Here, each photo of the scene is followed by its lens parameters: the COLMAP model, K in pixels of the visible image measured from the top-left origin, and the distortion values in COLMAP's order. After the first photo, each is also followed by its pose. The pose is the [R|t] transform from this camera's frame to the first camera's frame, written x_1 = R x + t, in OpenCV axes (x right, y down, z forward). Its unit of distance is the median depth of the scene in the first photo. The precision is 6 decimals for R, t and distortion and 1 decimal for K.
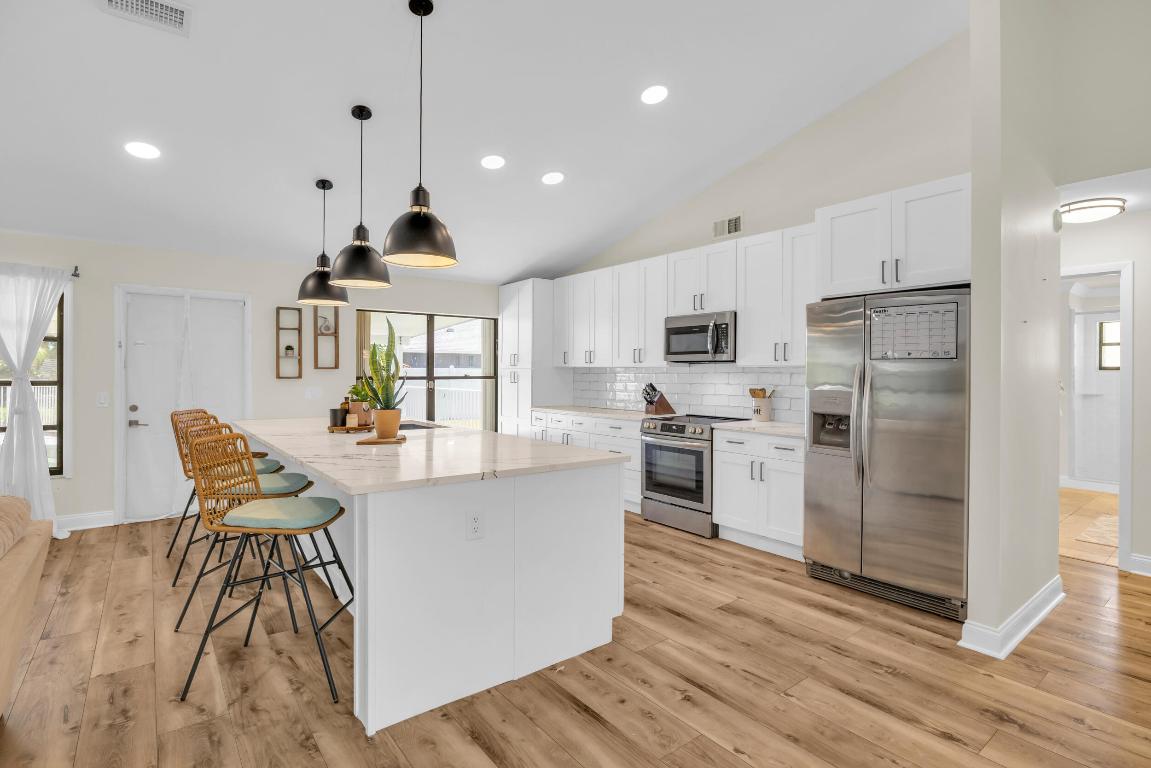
lens RADIAL K [[549.2, 0, 572.2], [0, 549.2, 379.1], [0, 0, 1]] dist [-0.005942, -0.000241]
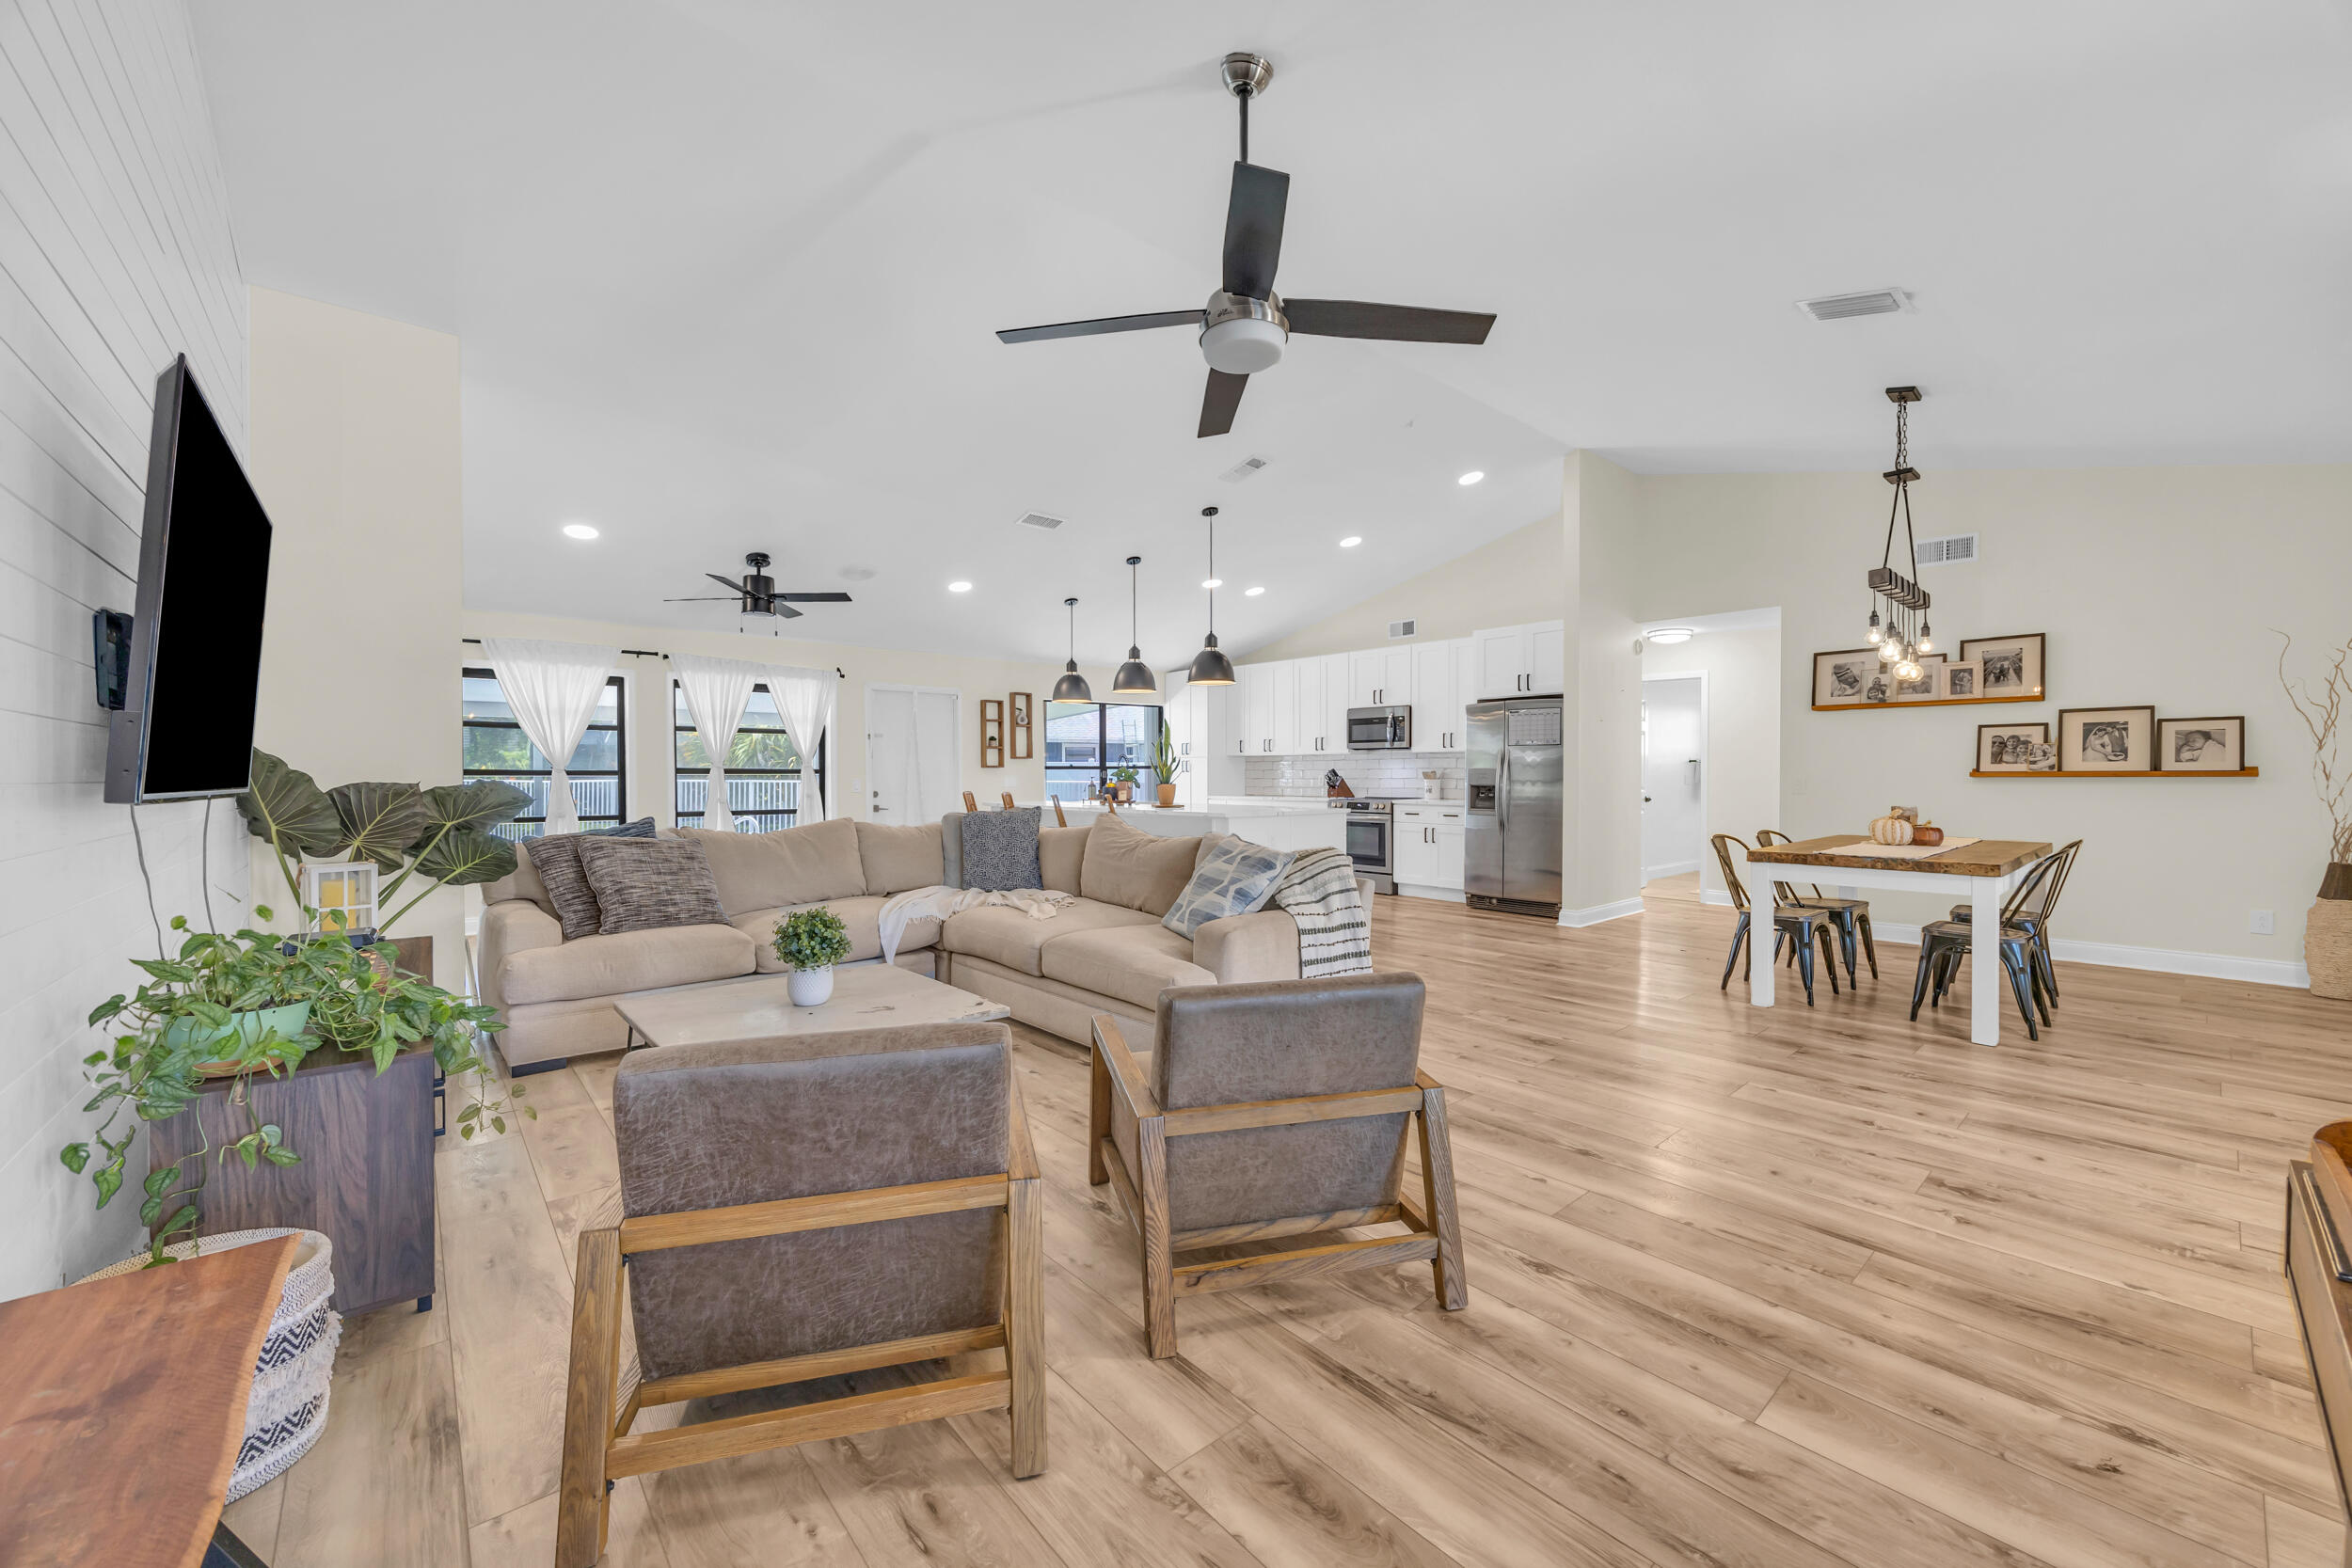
lens RADIAL K [[946.5, 0, 1172.4], [0, 946.5, 799.1], [0, 0, 1]] dist [0.008677, 0.001091]
pose [[0.997961, -0.010317, 0.062988, -0.347935], [0.009344, 0.999833, 0.015722, 0.040776], [-0.063140, -0.015101, 0.997890, -1.014326]]
